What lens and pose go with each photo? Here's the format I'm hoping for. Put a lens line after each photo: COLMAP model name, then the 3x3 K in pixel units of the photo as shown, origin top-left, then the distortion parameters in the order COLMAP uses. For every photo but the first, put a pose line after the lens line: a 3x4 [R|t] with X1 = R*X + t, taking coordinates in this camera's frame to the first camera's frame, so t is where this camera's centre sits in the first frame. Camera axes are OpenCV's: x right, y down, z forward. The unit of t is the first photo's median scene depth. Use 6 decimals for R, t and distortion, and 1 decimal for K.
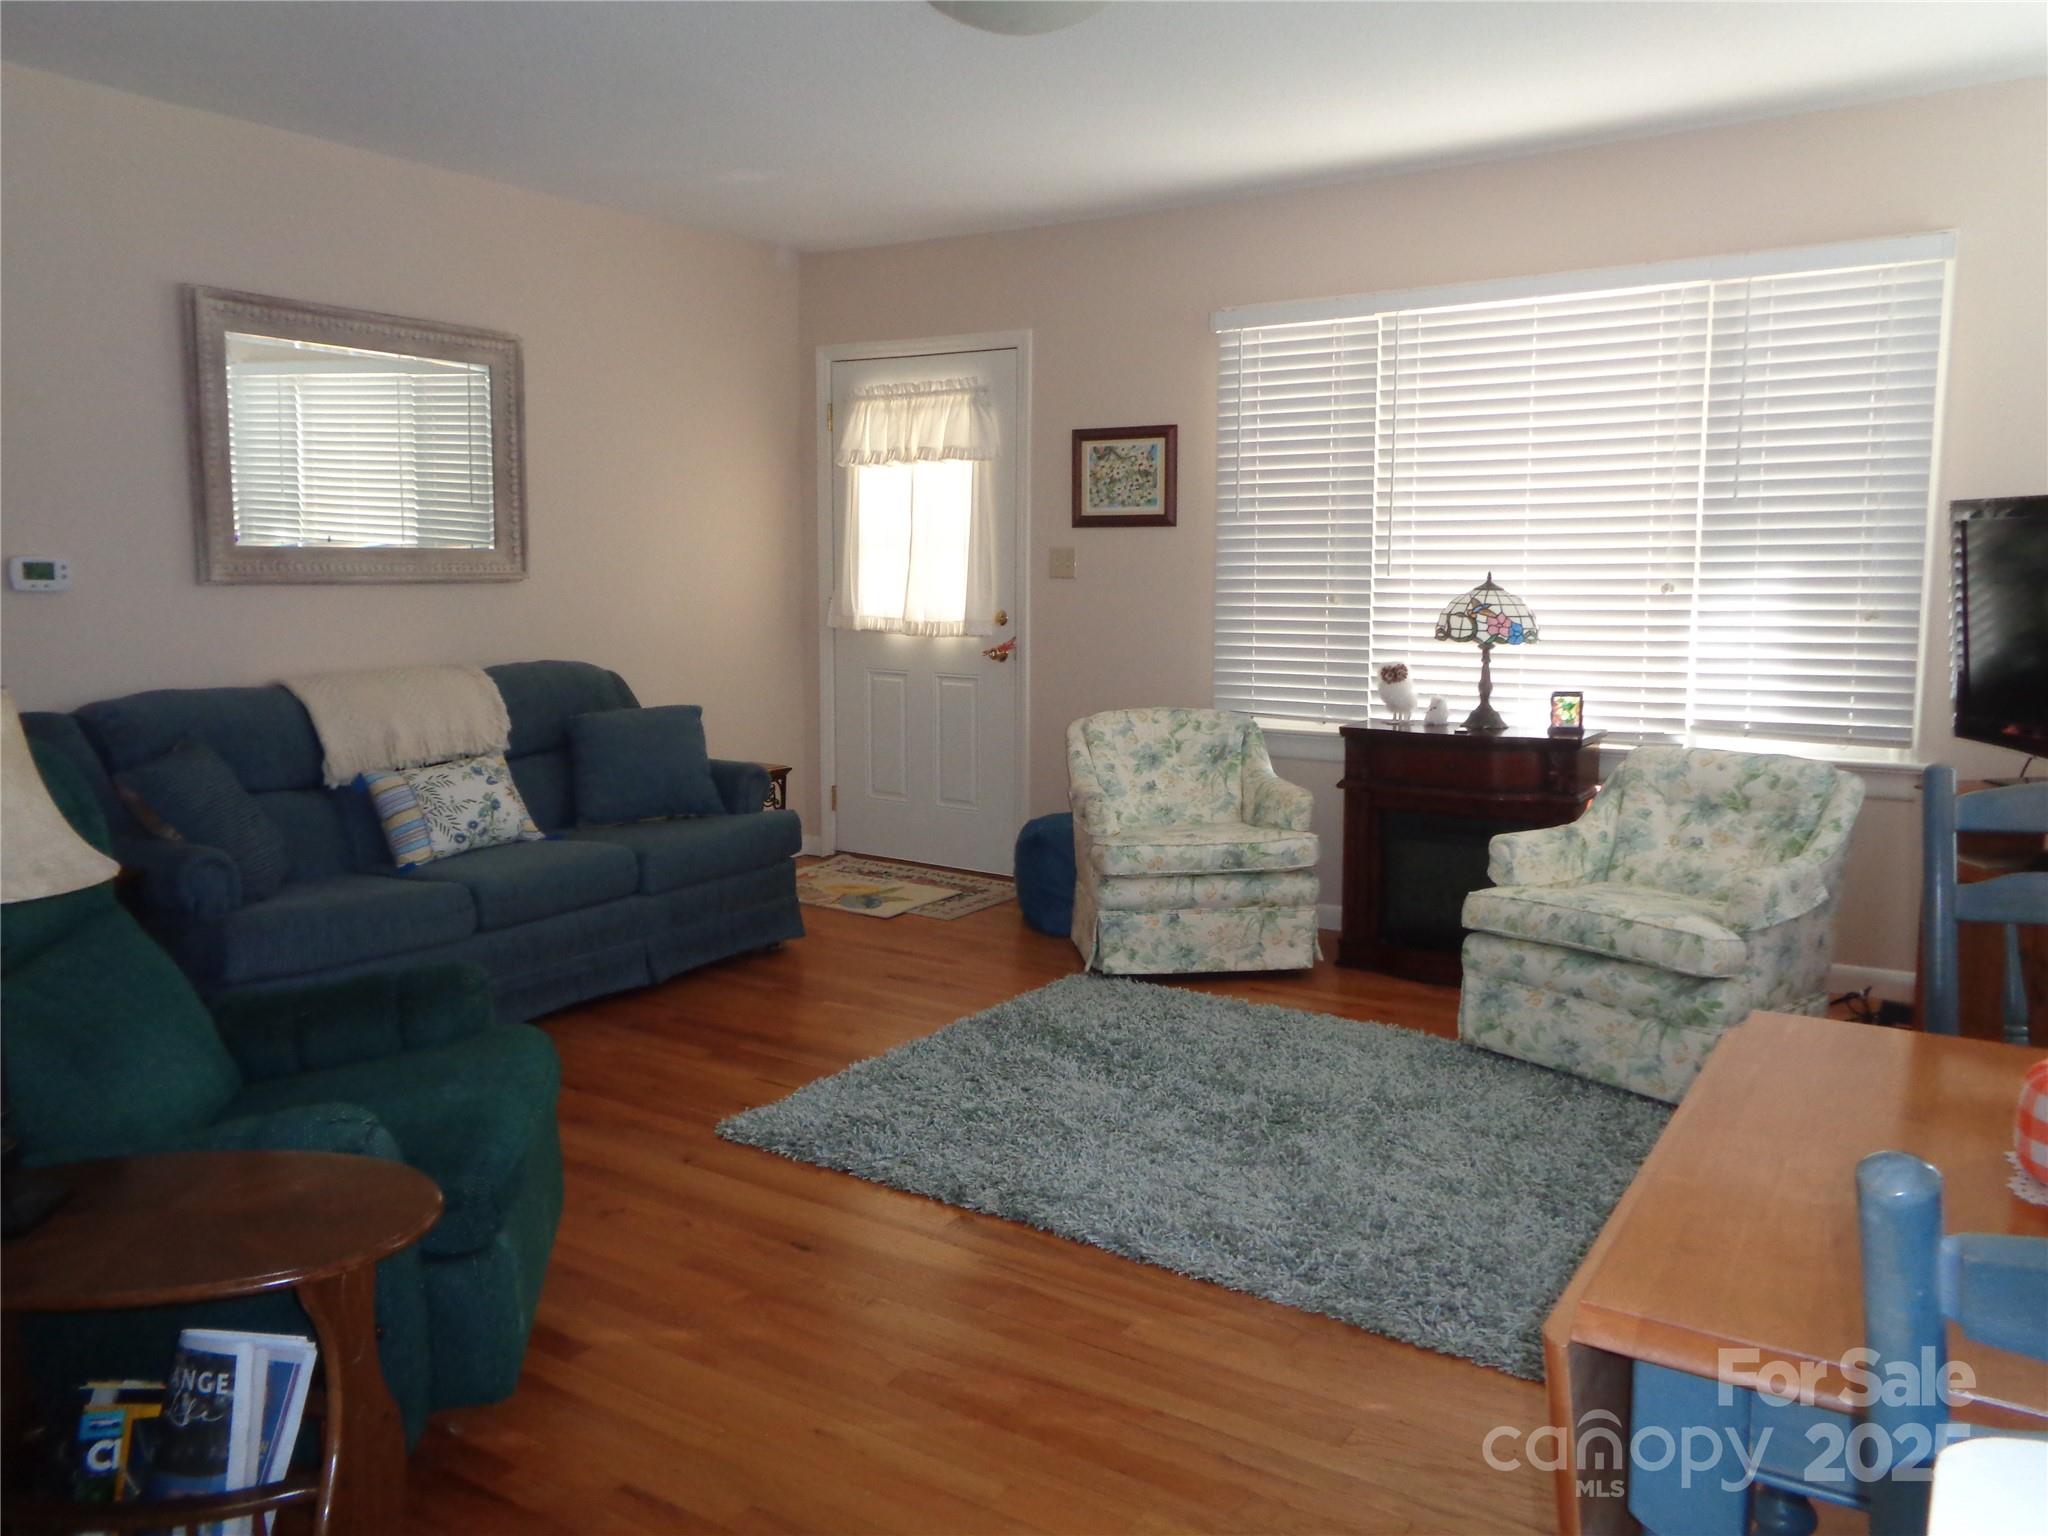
lens RADIAL K [[1548.6, 0, 1029.1], [0, 1548.6, 768.5], [0, 0, 1]] dist [0.031330, -0.009574]
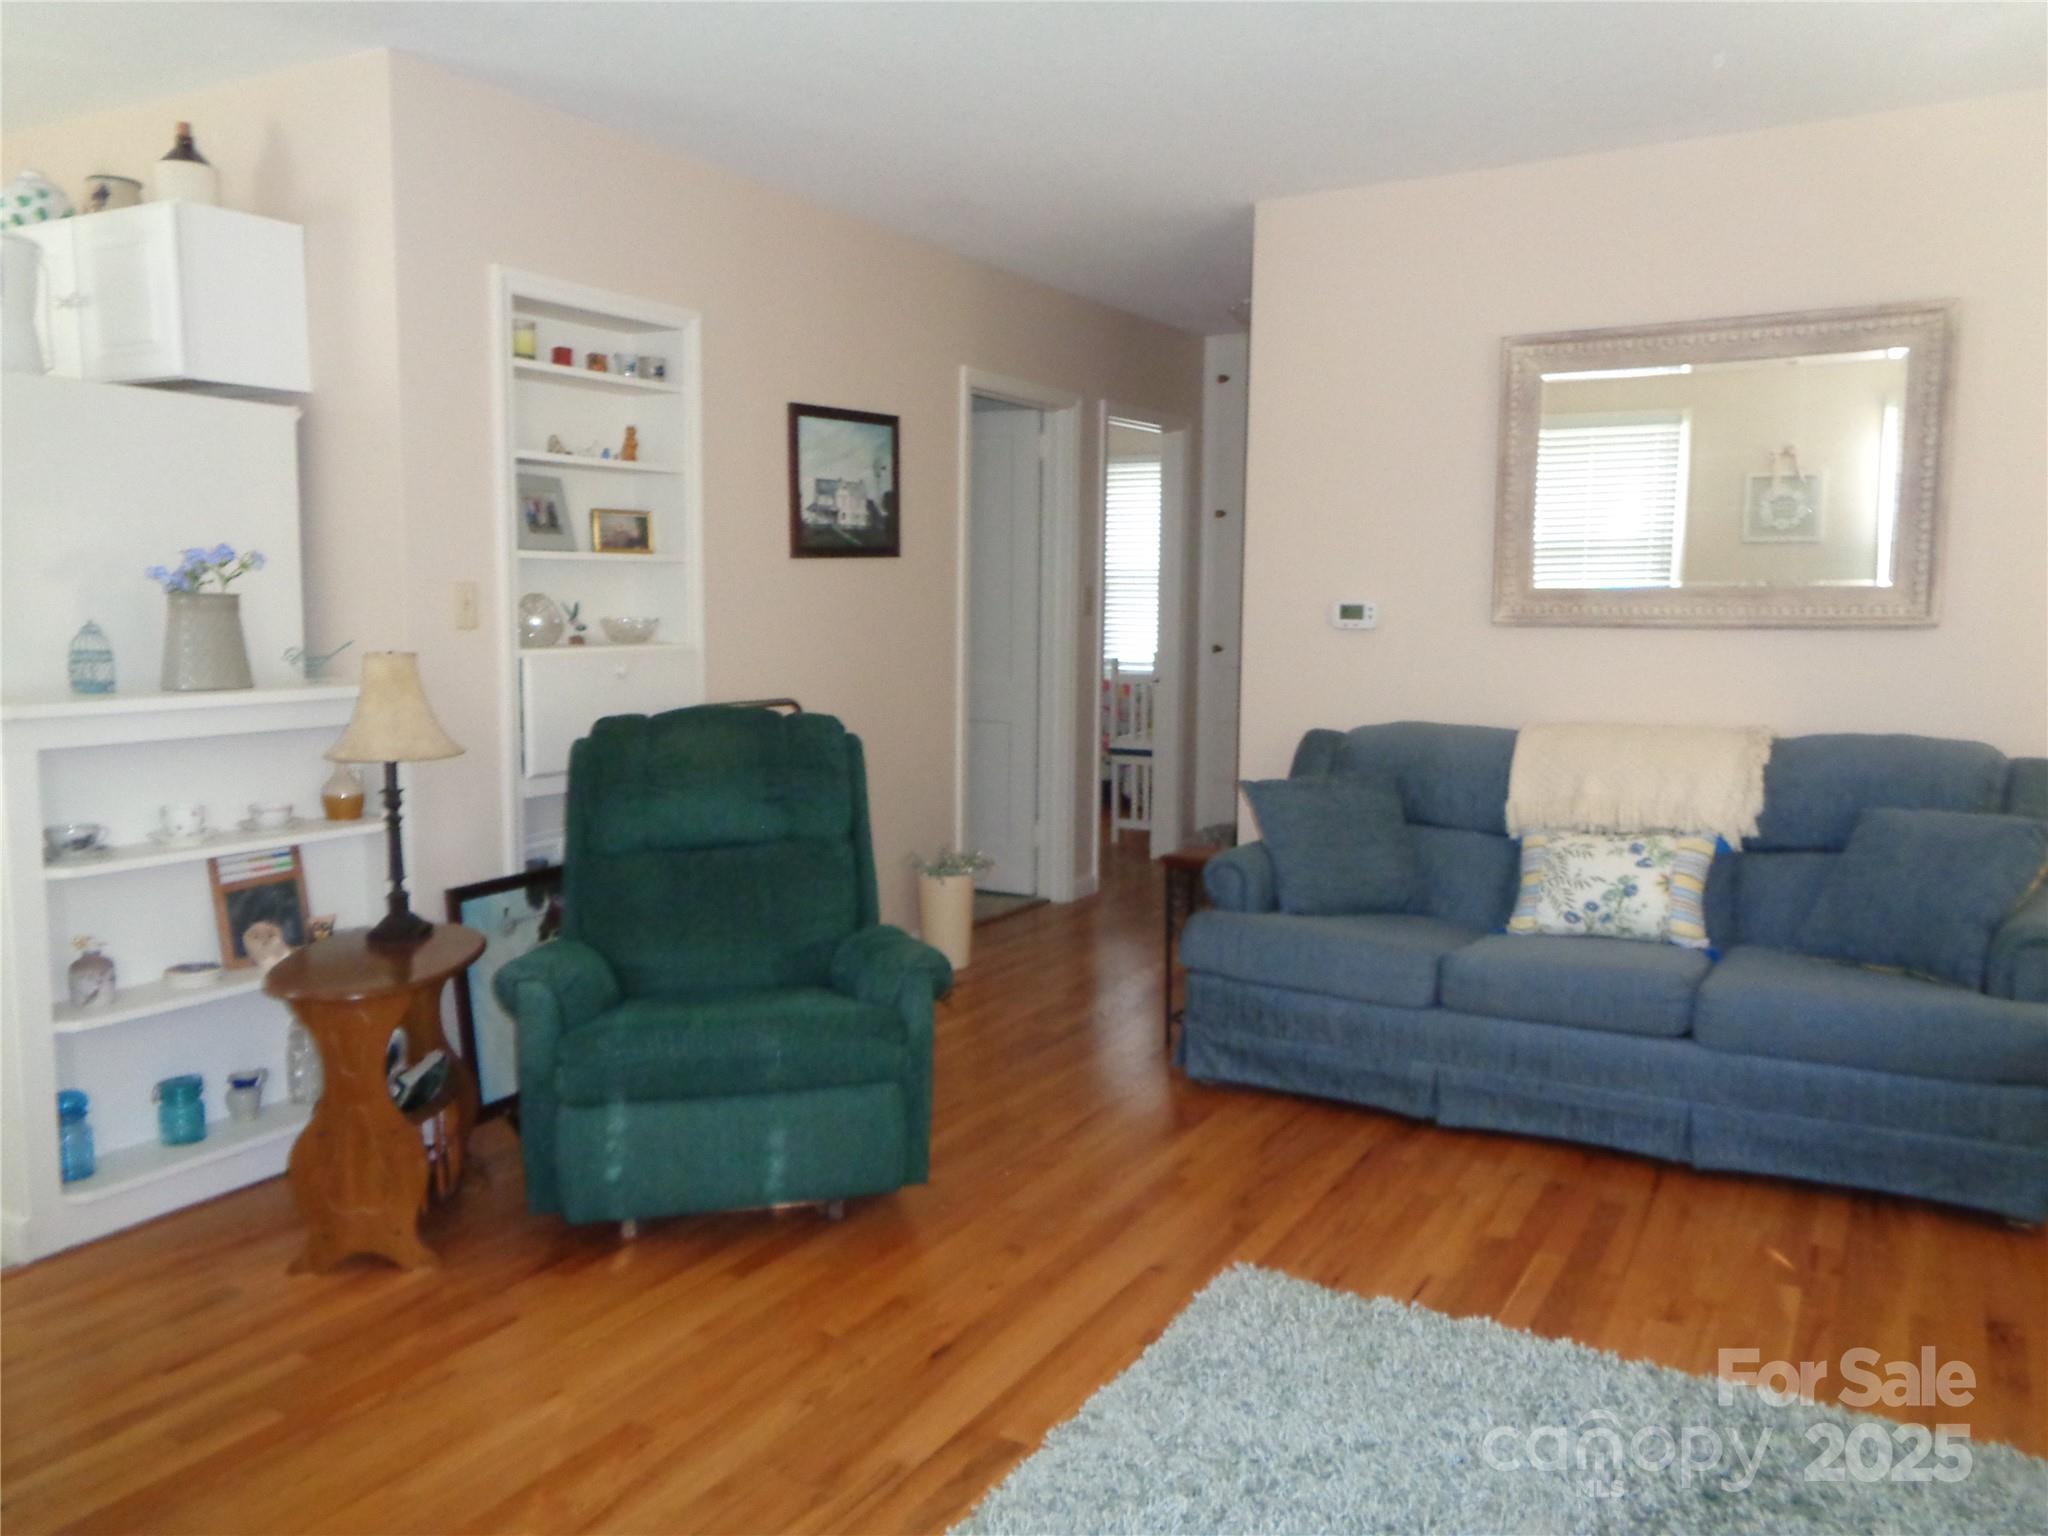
lens RADIAL K [[1548.6, 0, 1030.1], [0, 1548.6, 762.6], [0, 0, 1]] dist [0.031330, -0.009574]
pose [[0.034697, 0.102434, -0.994134, 0.484282], [-0.133366, 0.986311, 0.096973, -0.085189], [0.990459, 0.129219, 0.047883, 0.643496]]
